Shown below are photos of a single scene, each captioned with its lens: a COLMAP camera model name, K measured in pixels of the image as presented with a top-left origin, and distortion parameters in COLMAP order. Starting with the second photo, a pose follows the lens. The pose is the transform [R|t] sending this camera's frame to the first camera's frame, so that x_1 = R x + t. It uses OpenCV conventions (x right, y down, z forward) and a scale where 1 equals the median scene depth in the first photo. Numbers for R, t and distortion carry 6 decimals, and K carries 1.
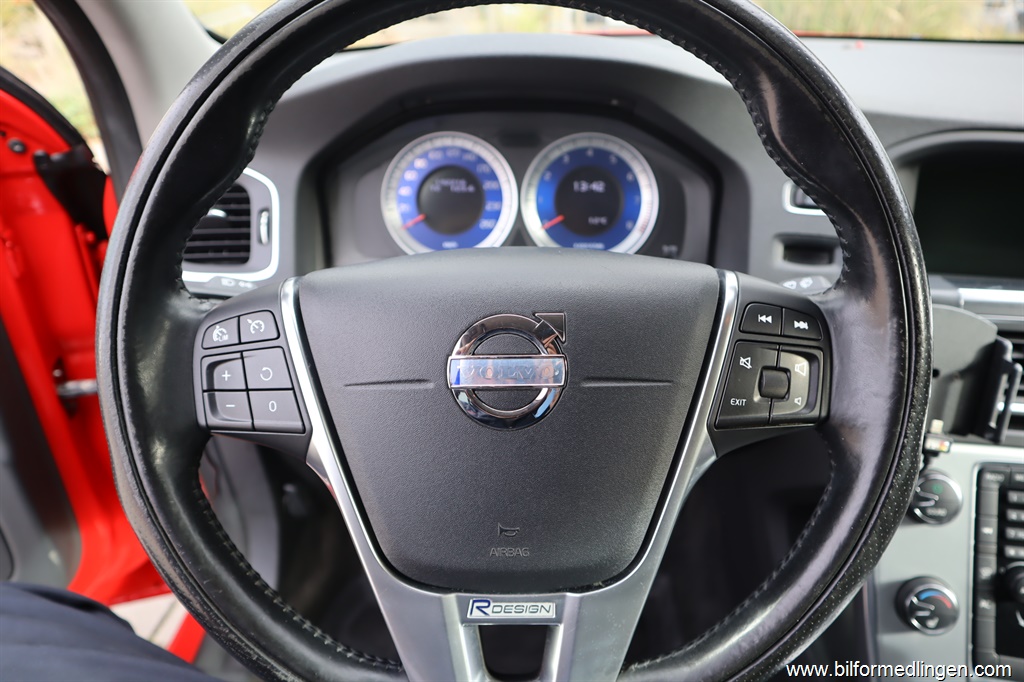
lens RADIAL K [[722.4, 0, 512.0], [0, 722.4, 341.0], [0, 0, 1]] dist [-0.129979, 0.097820]
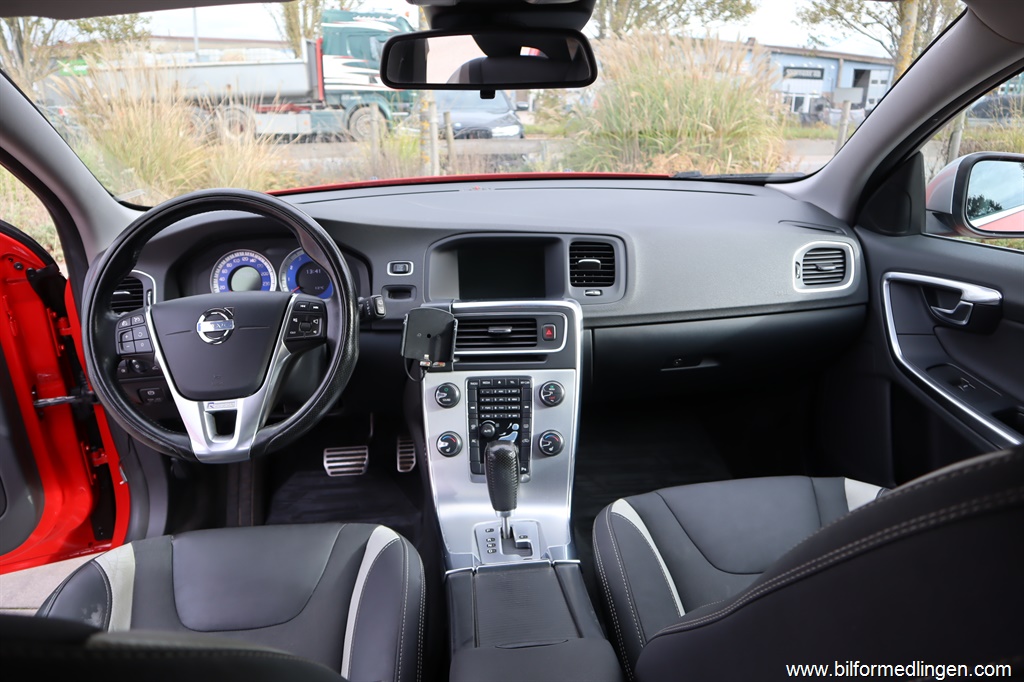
lens RADIAL K [[722.4, 0, 512.0], [0, 722.4, 341.0], [0, 0, 1]] dist [-0.129979, 0.097820]
pose [[0.993351, -0.062577, 0.096634, 0.602730], [0.074938, 0.988665, -0.130102, 0.374176], [-0.087397, 0.136479, 0.986780, -1.339149]]
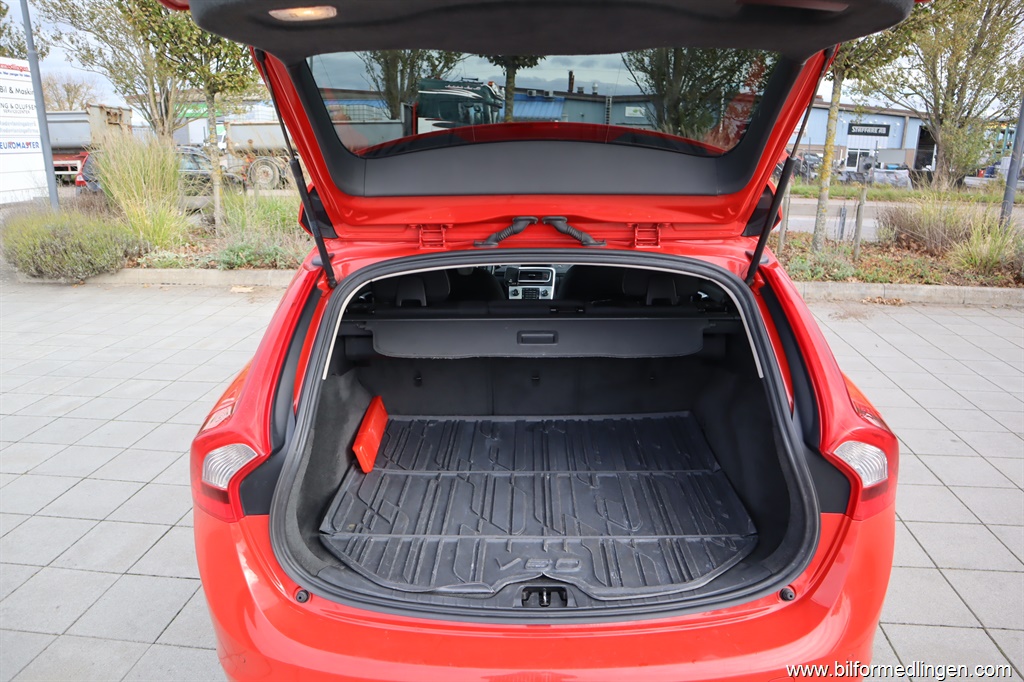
lens RADIAL K [[722.4, 0, 512.0], [0, 722.4, 341.0], [0, 0, 1]] dist [-0.129979, 0.097820]
pose [[0.999832, -0.016736, 0.007412, 0.492284], [0.017856, 0.980846, -0.193963, 2.401777], [-0.004024, 0.194063, 0.980981, -7.079218]]
